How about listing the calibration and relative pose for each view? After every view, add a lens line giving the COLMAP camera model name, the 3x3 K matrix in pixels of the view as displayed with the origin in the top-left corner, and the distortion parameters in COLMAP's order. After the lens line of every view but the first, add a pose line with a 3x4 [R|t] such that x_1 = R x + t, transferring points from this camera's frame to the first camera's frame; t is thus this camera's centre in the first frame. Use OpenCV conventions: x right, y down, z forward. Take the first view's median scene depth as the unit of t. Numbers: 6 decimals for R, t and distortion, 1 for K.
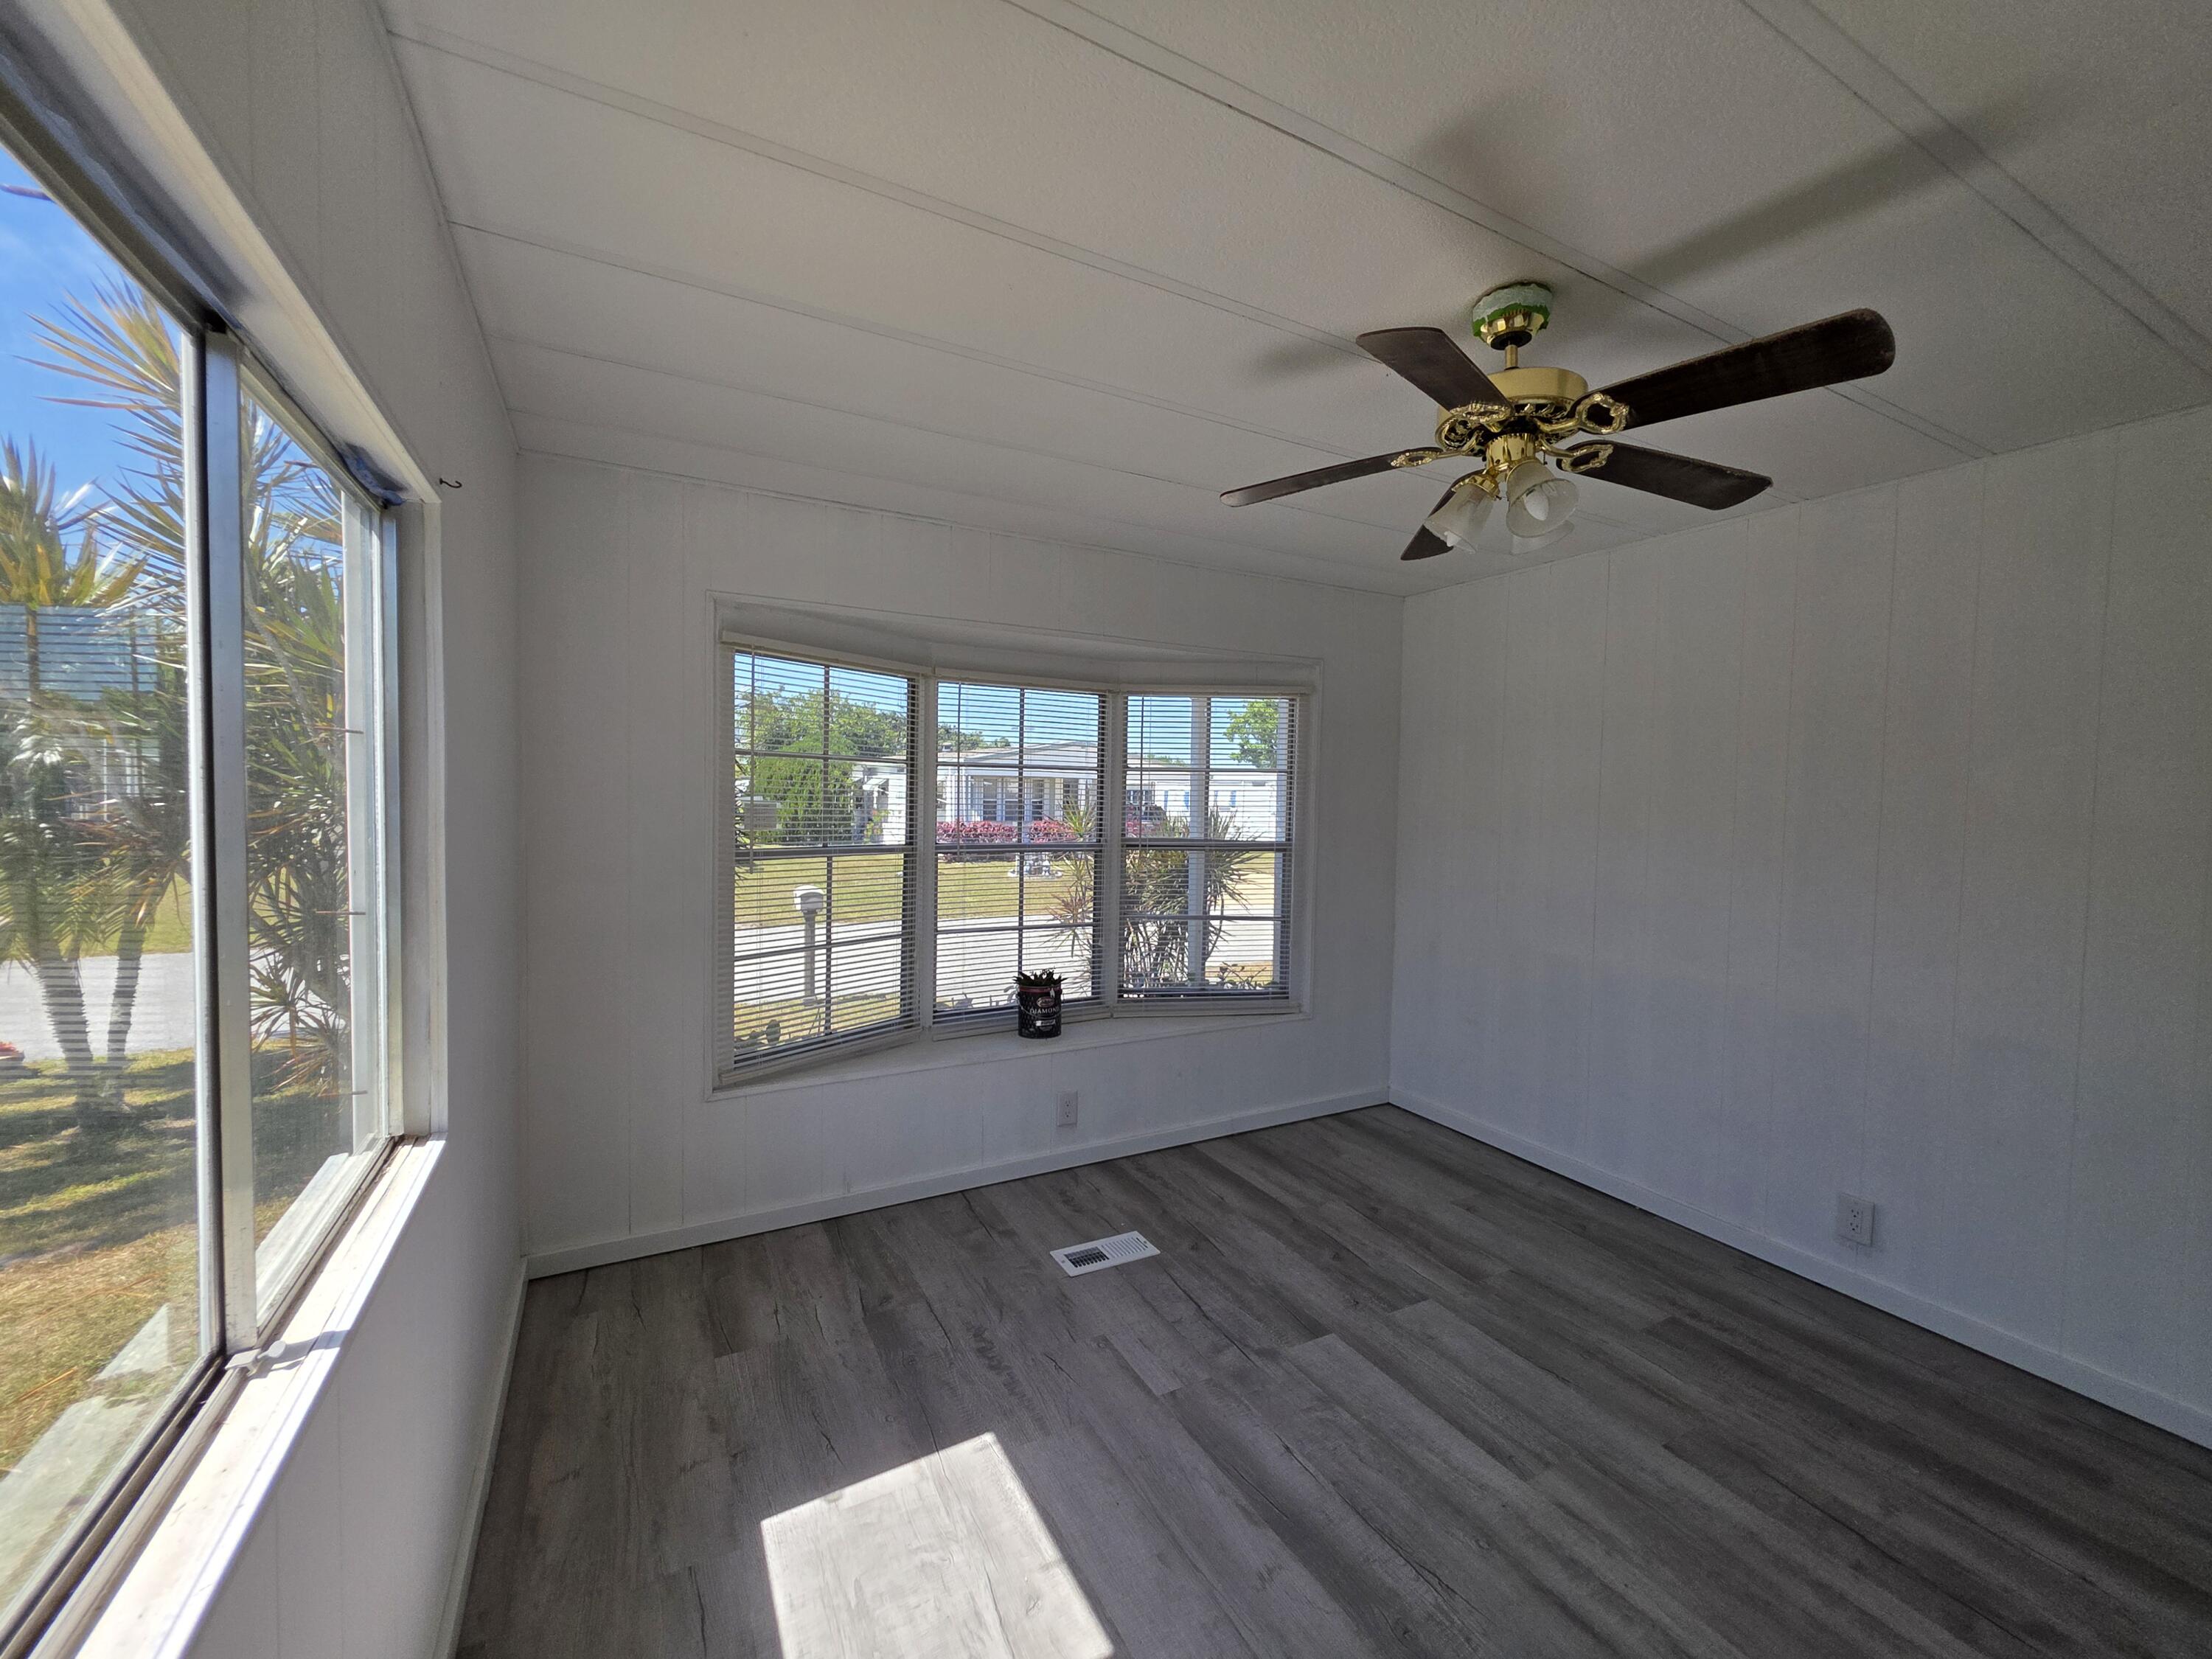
lens RADIAL K [[889.2, 0, 1112.5], [0, 889.2, 823.5], [0, 0, 1]] dist [0.003611, -0.000178]
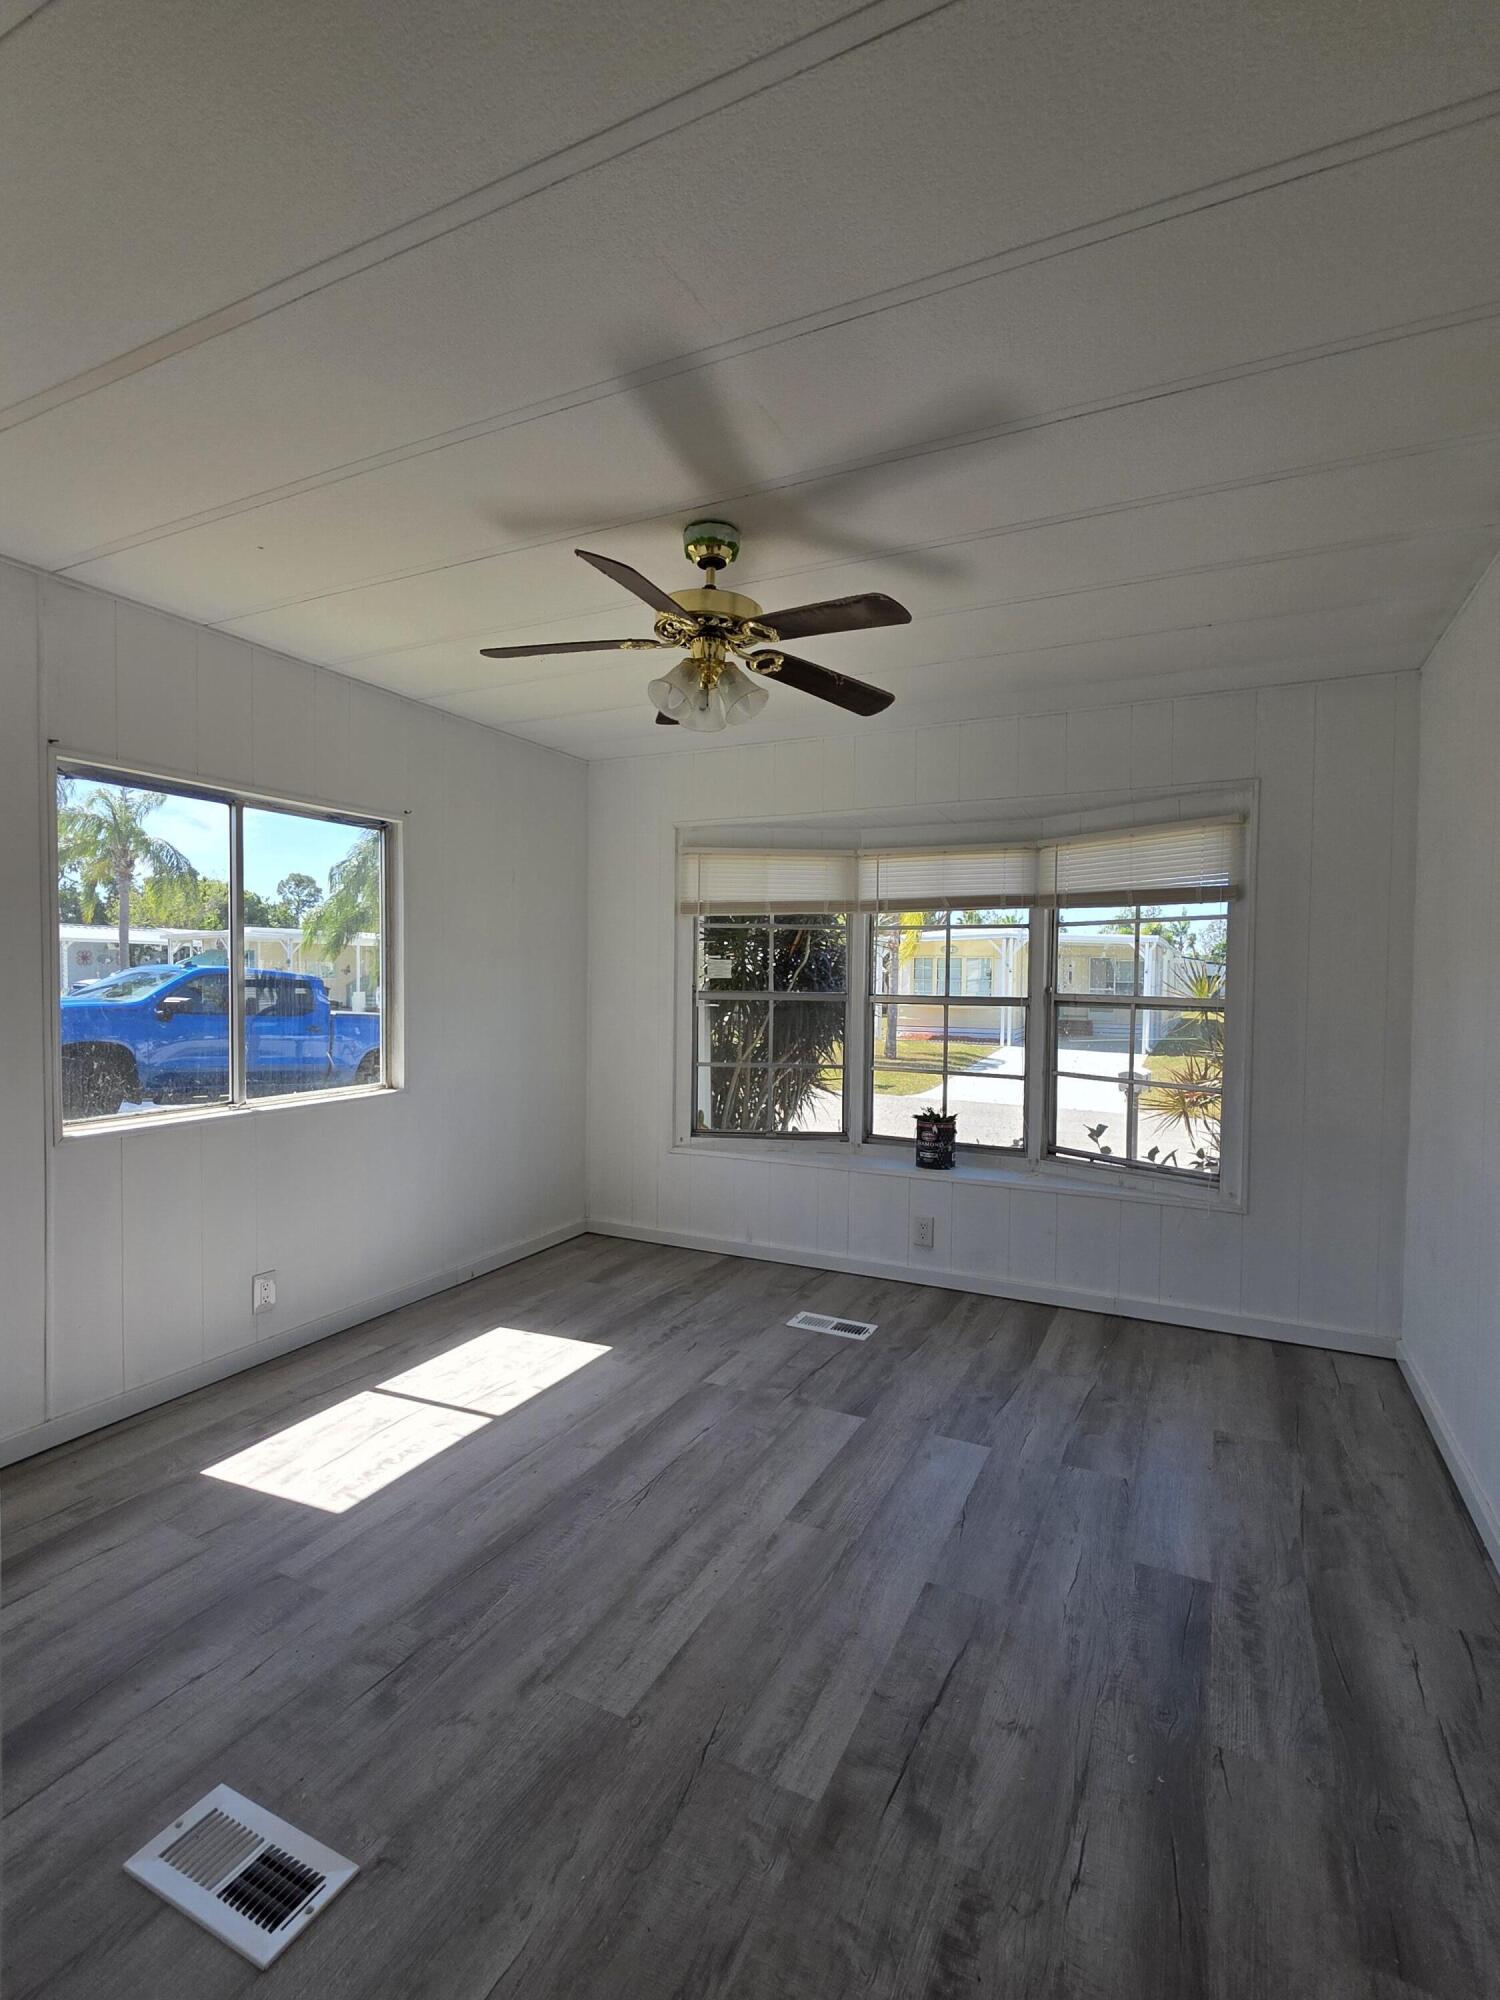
lens RADIAL K [[990.6, 0, 810.5], [0, 990.6, 1009.6], [0, 0, 1]] dist [-0.001550, 0.000031]
pose [[0.580529, 0.013345, -0.814130, 1.192319], [-0.026621, 0.999642, -0.002597, 0.068368], [0.813804, 0.023180, 0.580676, 0.215530]]
